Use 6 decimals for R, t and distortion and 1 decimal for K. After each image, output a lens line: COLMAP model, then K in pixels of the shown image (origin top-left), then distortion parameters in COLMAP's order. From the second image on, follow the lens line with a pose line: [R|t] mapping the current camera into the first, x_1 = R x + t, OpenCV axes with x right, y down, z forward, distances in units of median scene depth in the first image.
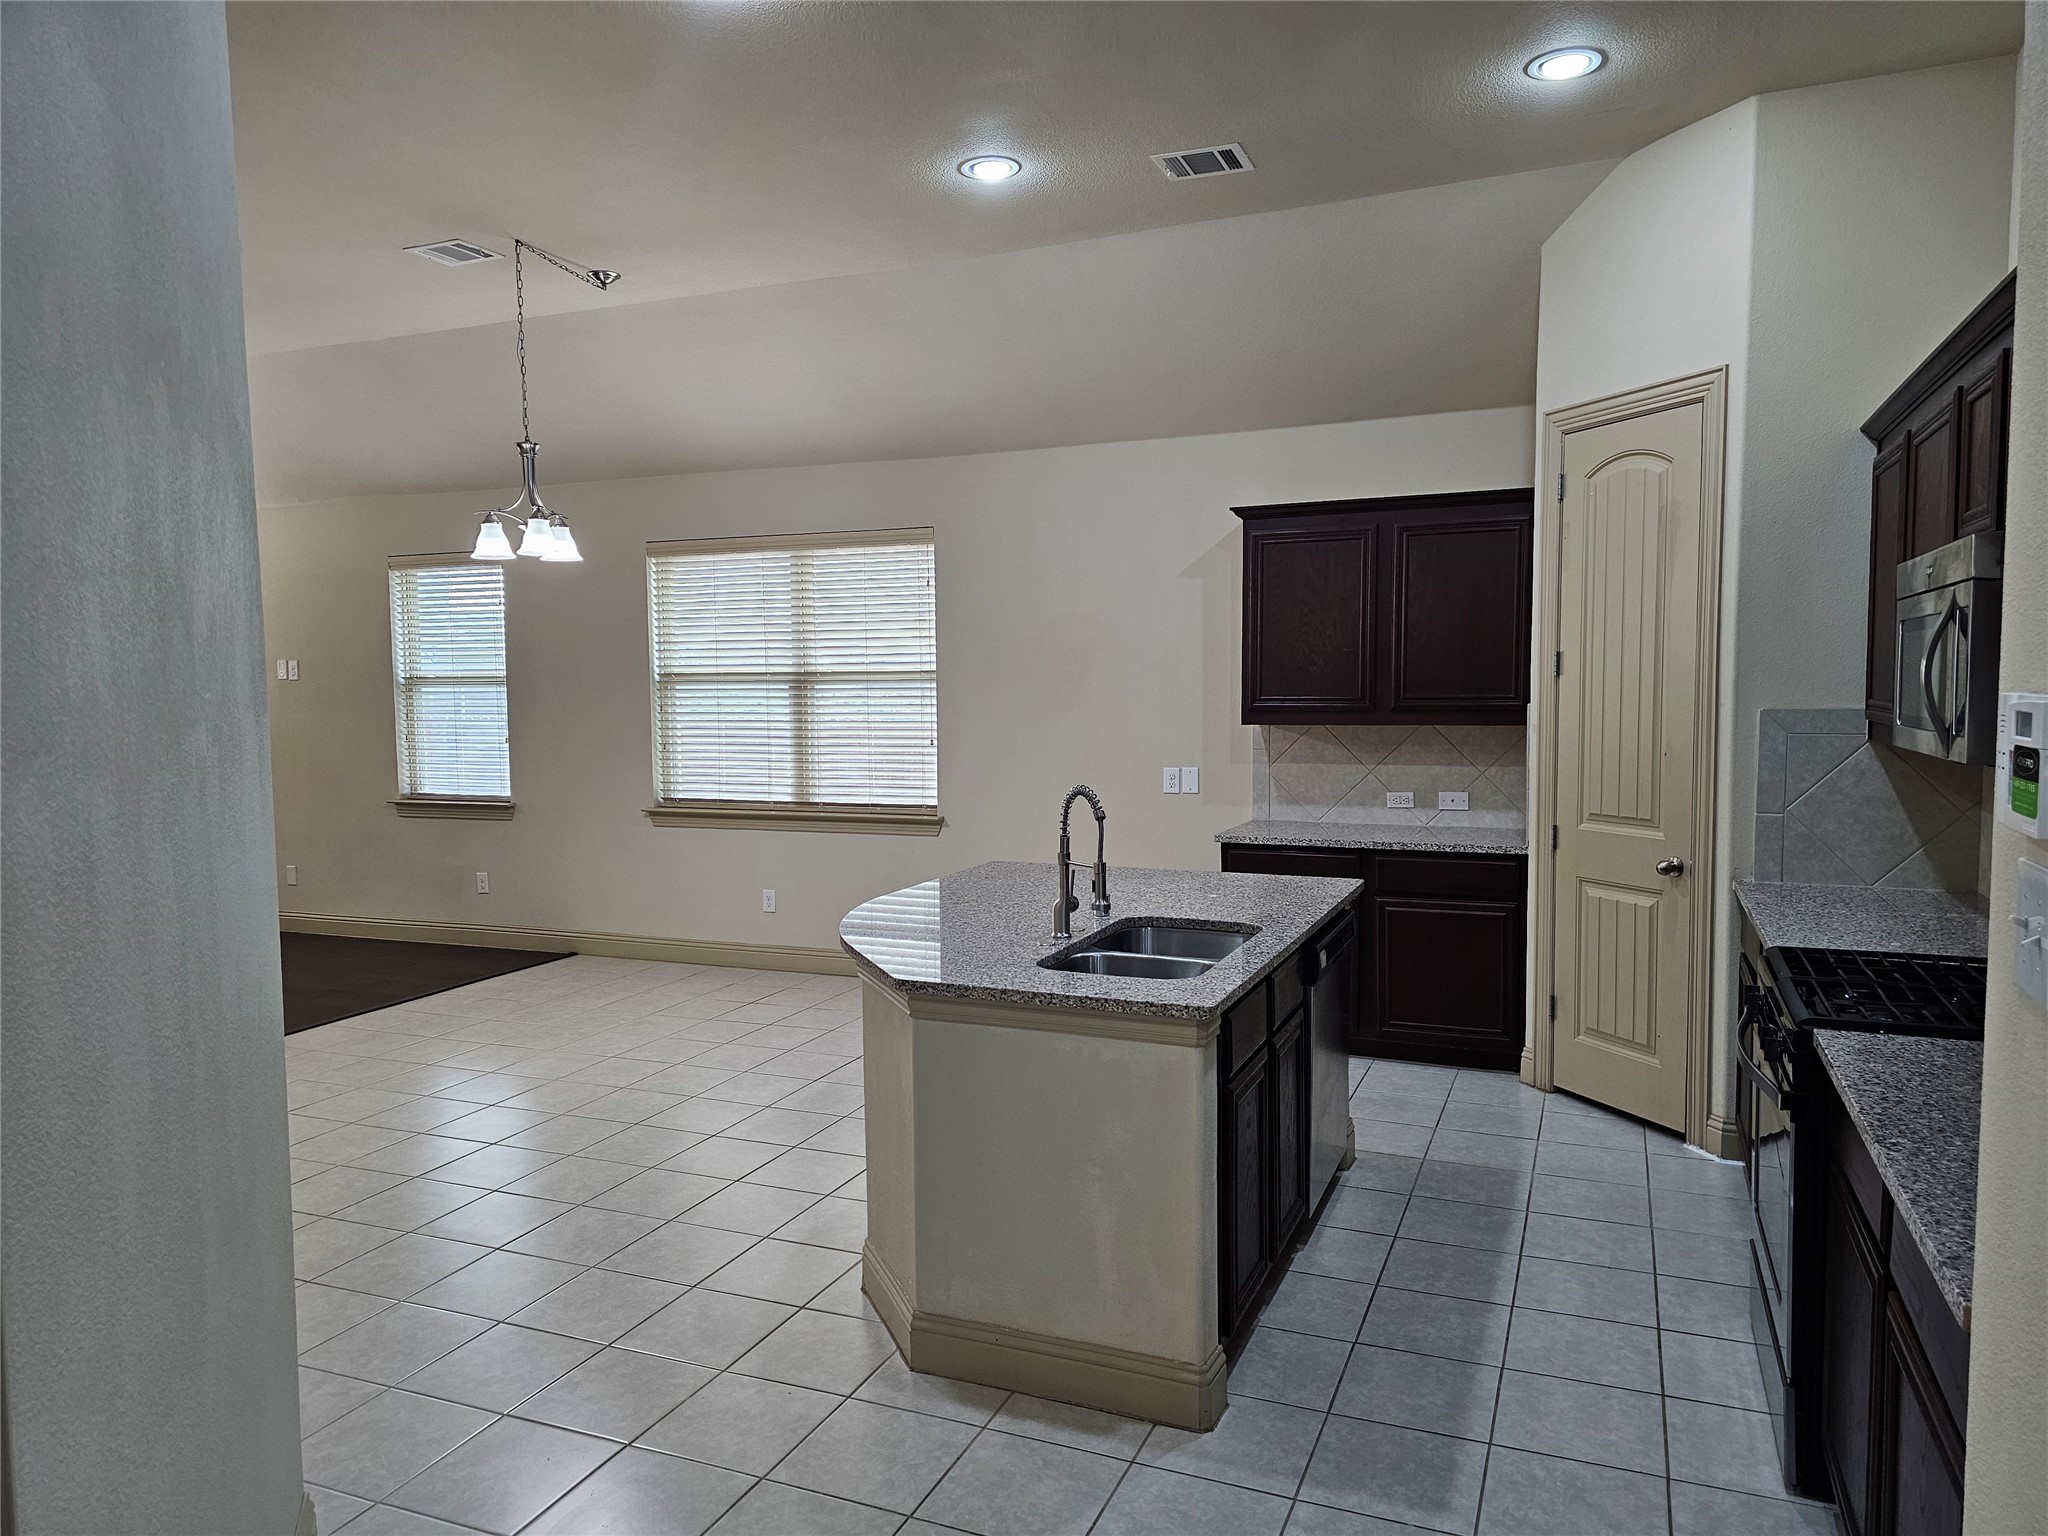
lens RADIAL K [[1373.3, 0, 1032.4], [0, 1373.3, 780.6], [0, 0, 1]] dist [0.063891, -0.085714]
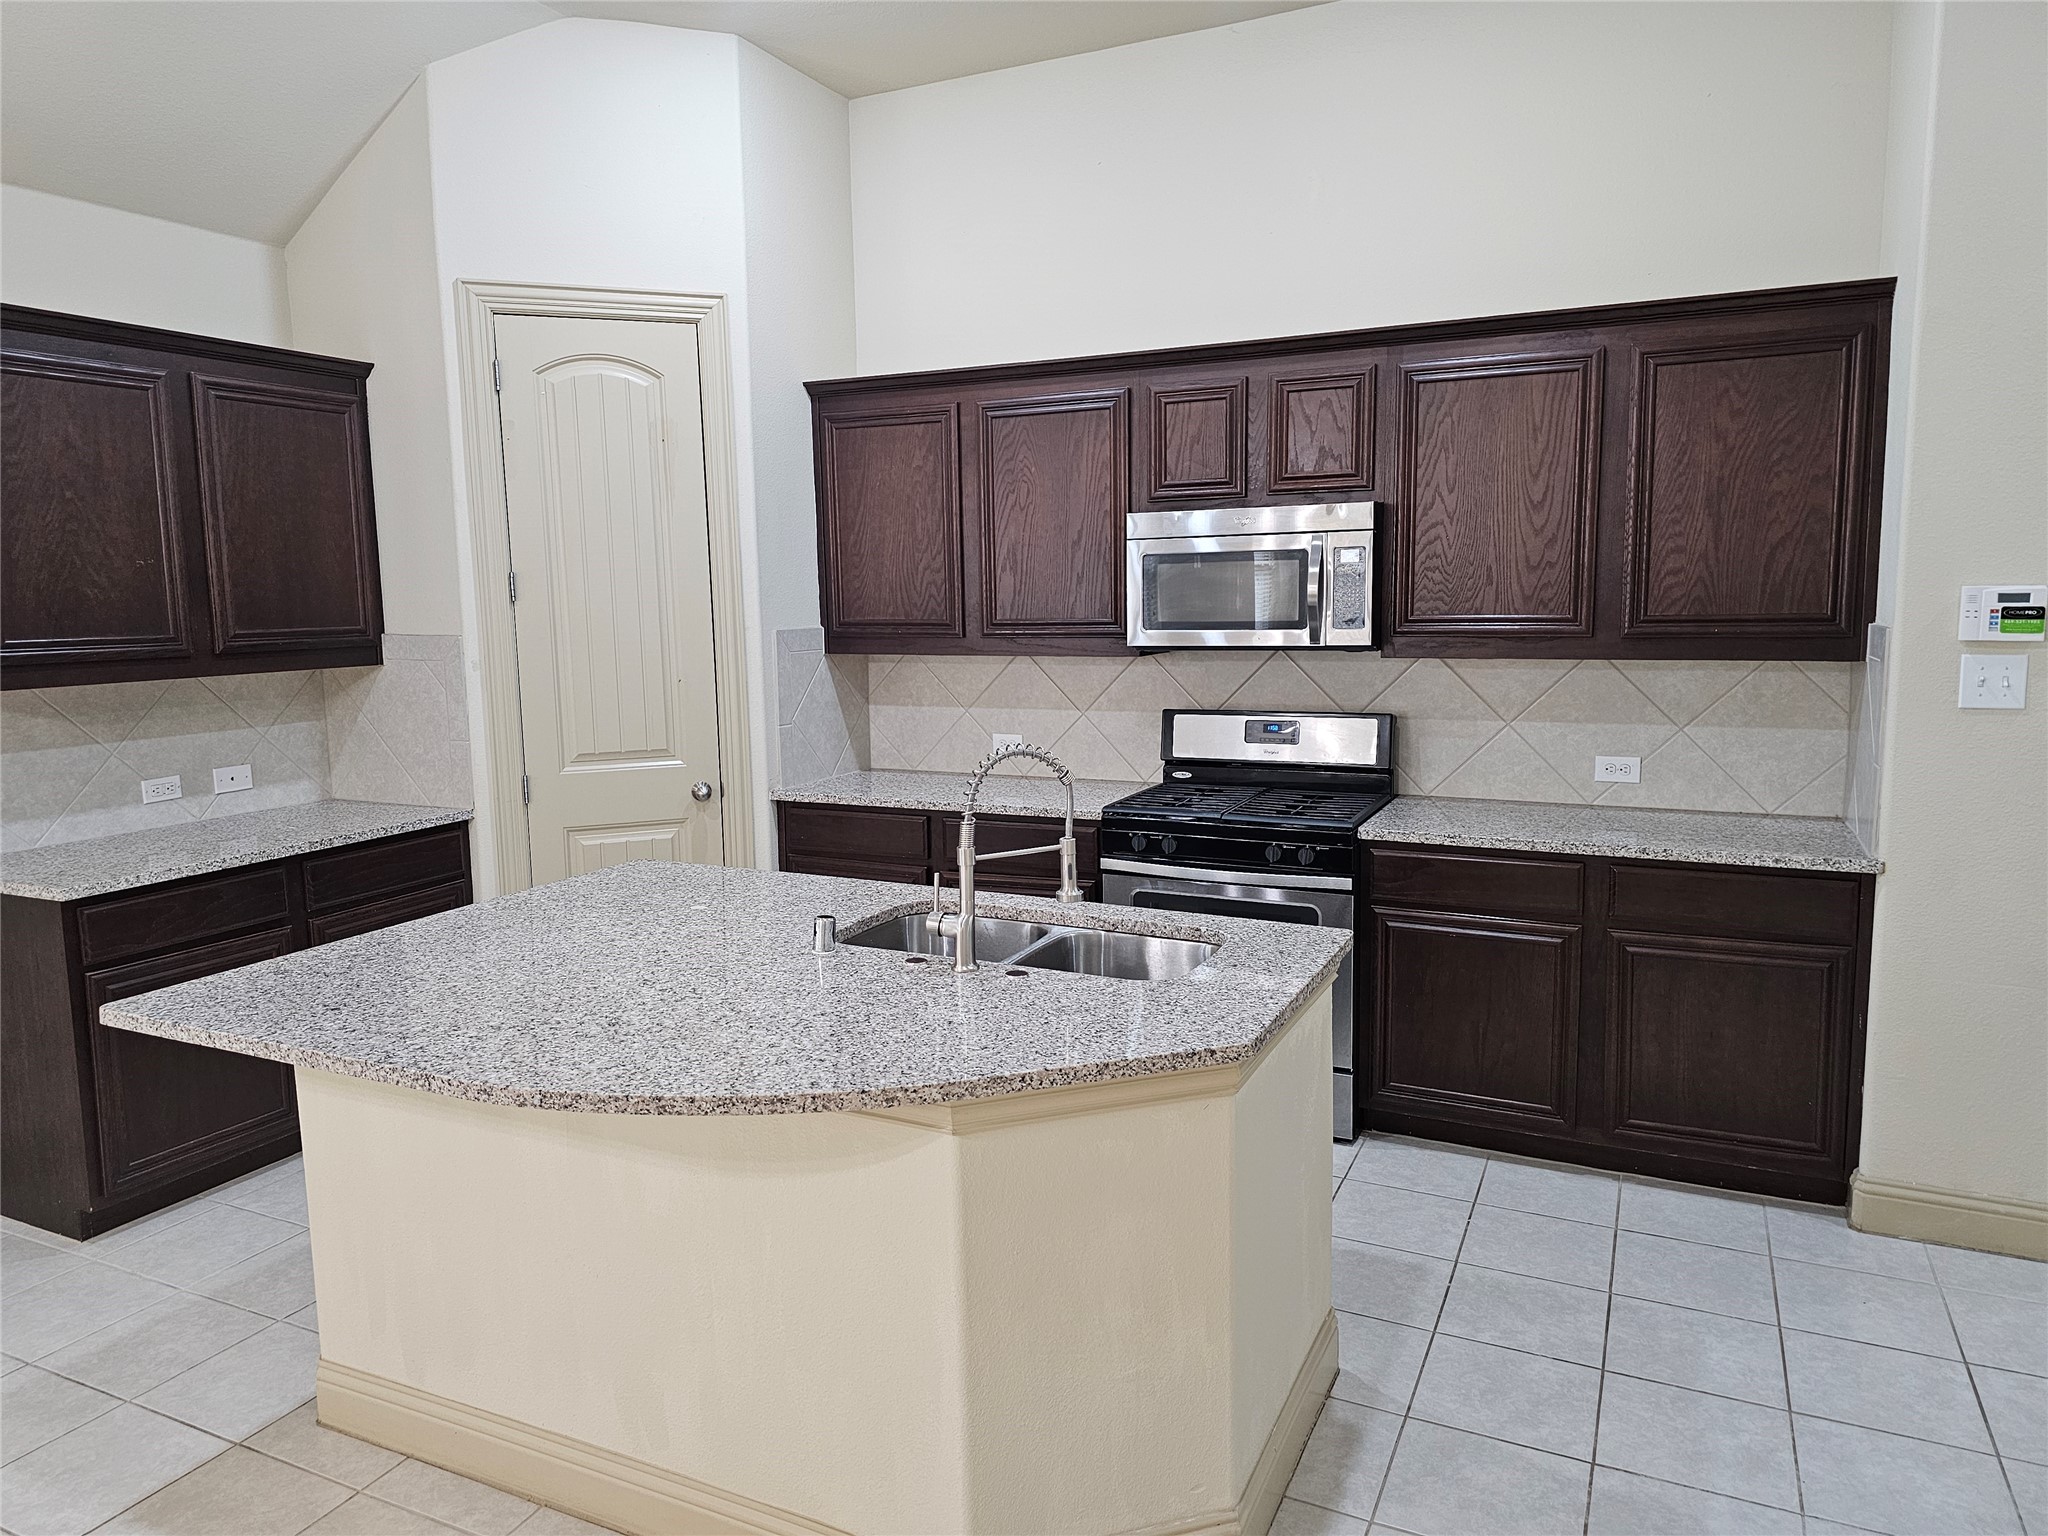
lens RADIAL K [[1356.5, 0, 1021.7], [0, 1356.5, 755.5], [0, 0, 1]] dist [0.087934, -0.082091]
pose [[0.046040, -0.115175, 0.992278, -0.422232], [0.088576, 0.989889, 0.110788, -0.044109], [-0.995005, 0.082791, 0.055776, 0.597296]]
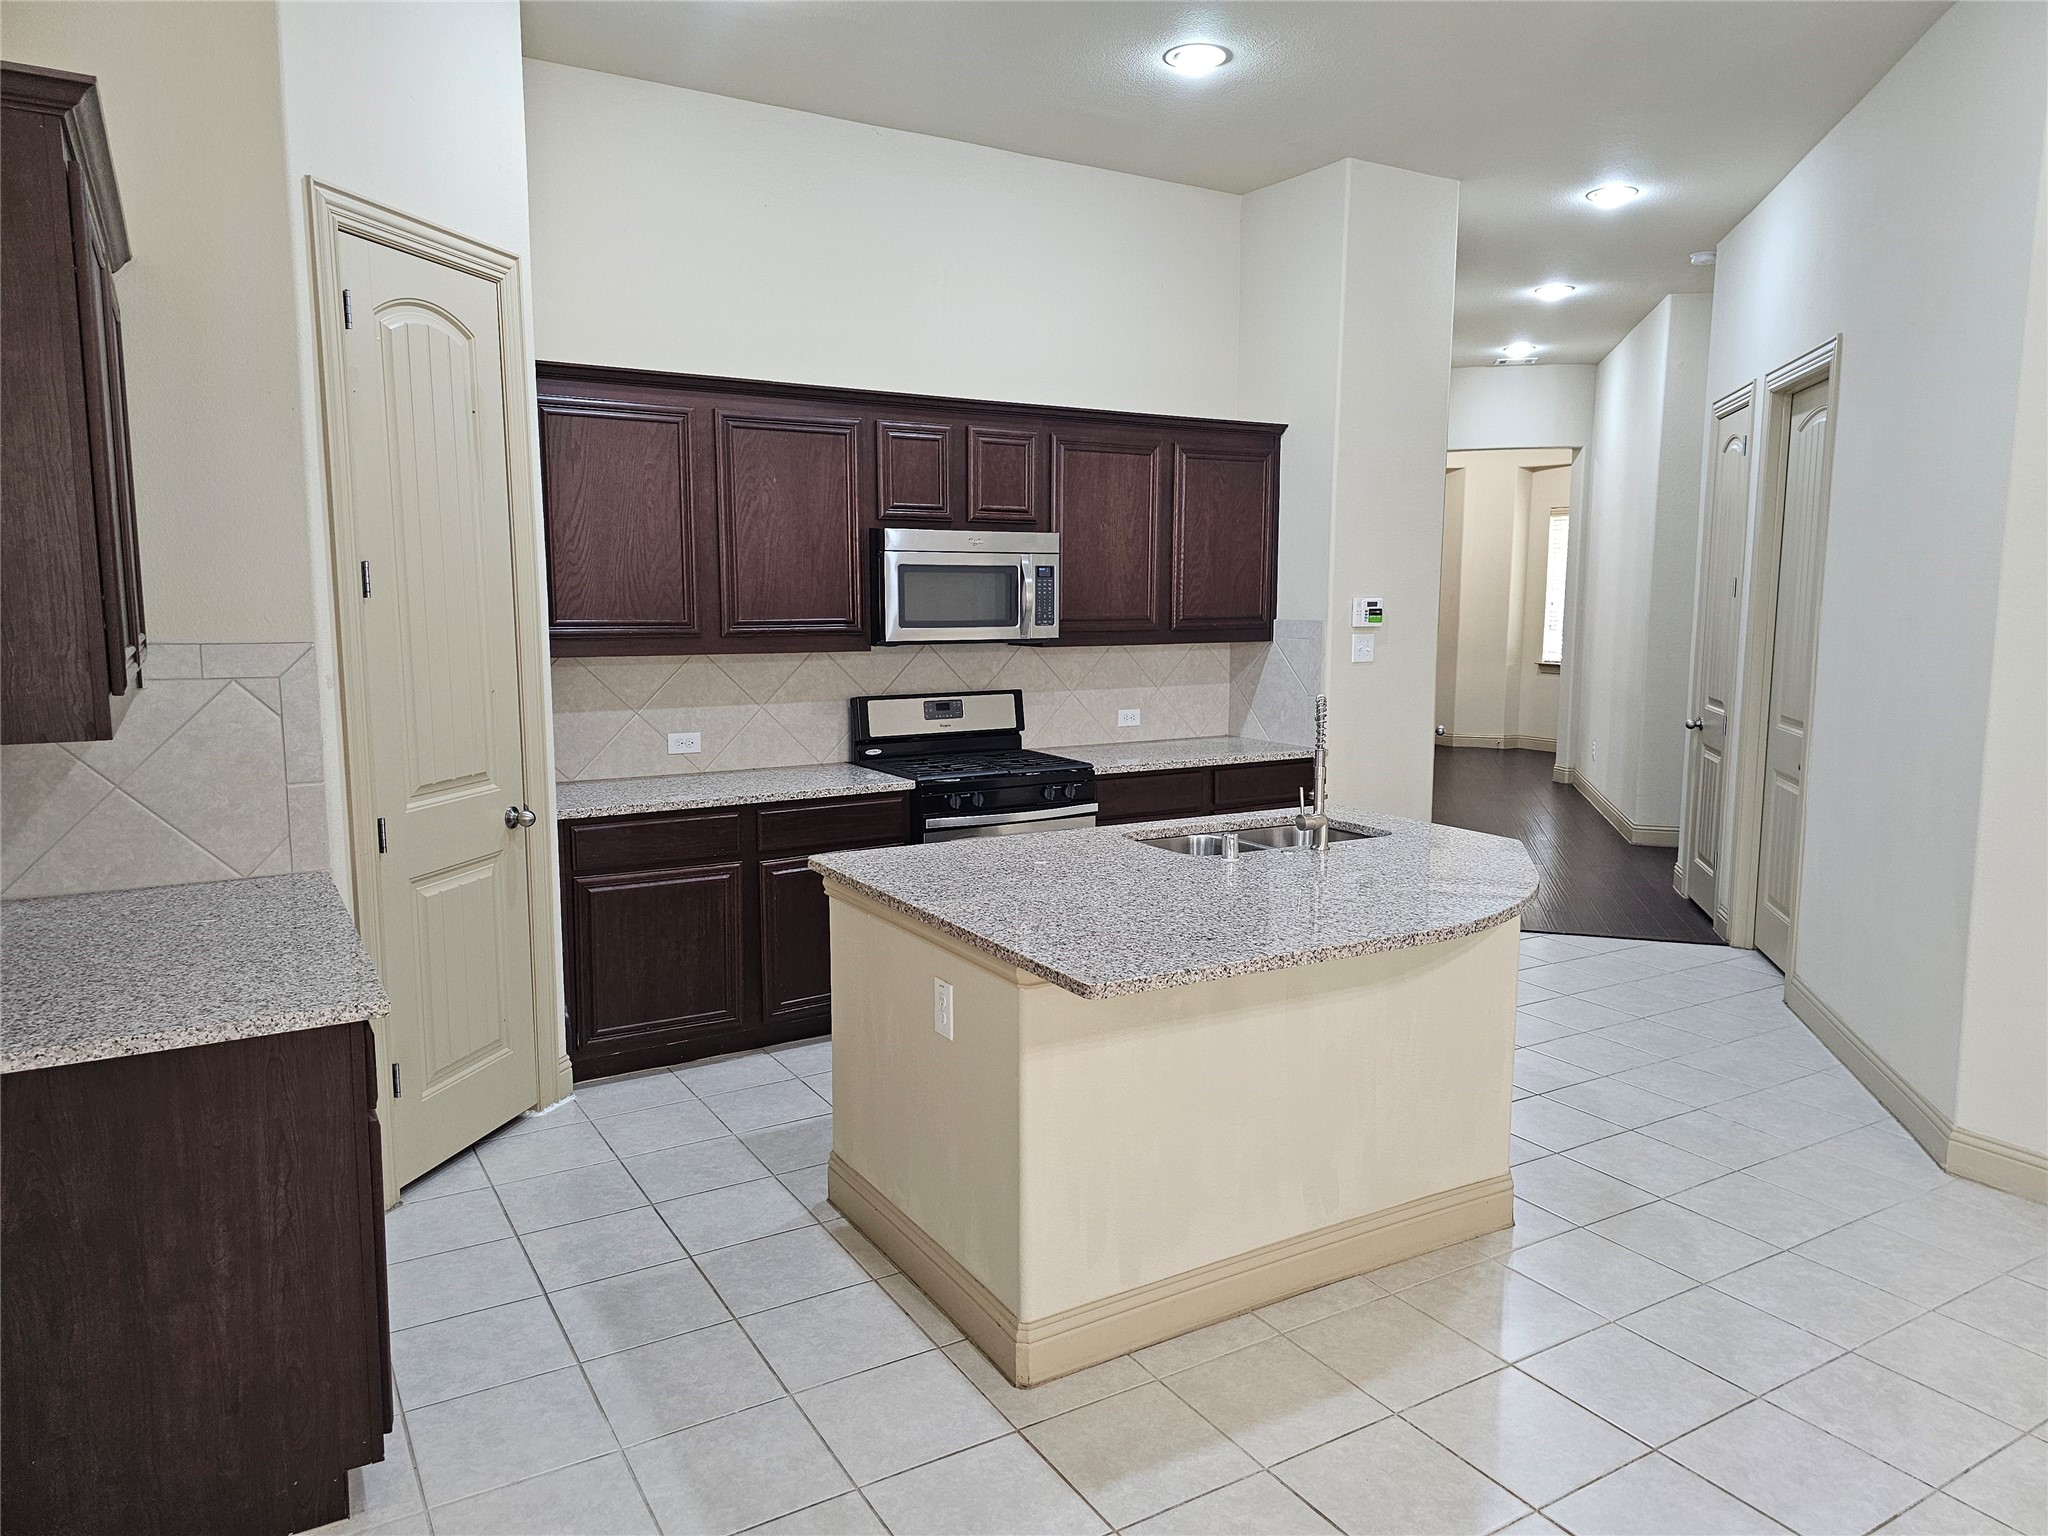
lens RADIAL K [[1356.5, 0, 1021.7], [0, 1356.5, 755.5], [0, 0, 1]] dist [0.087934, -0.082091]
pose [[-0.808100, -0.062355, 0.585735, -0.252729], [0.050376, 0.983422, 0.174192, -0.093060], [-0.586887, 0.170272, -0.791562, 1.250314]]
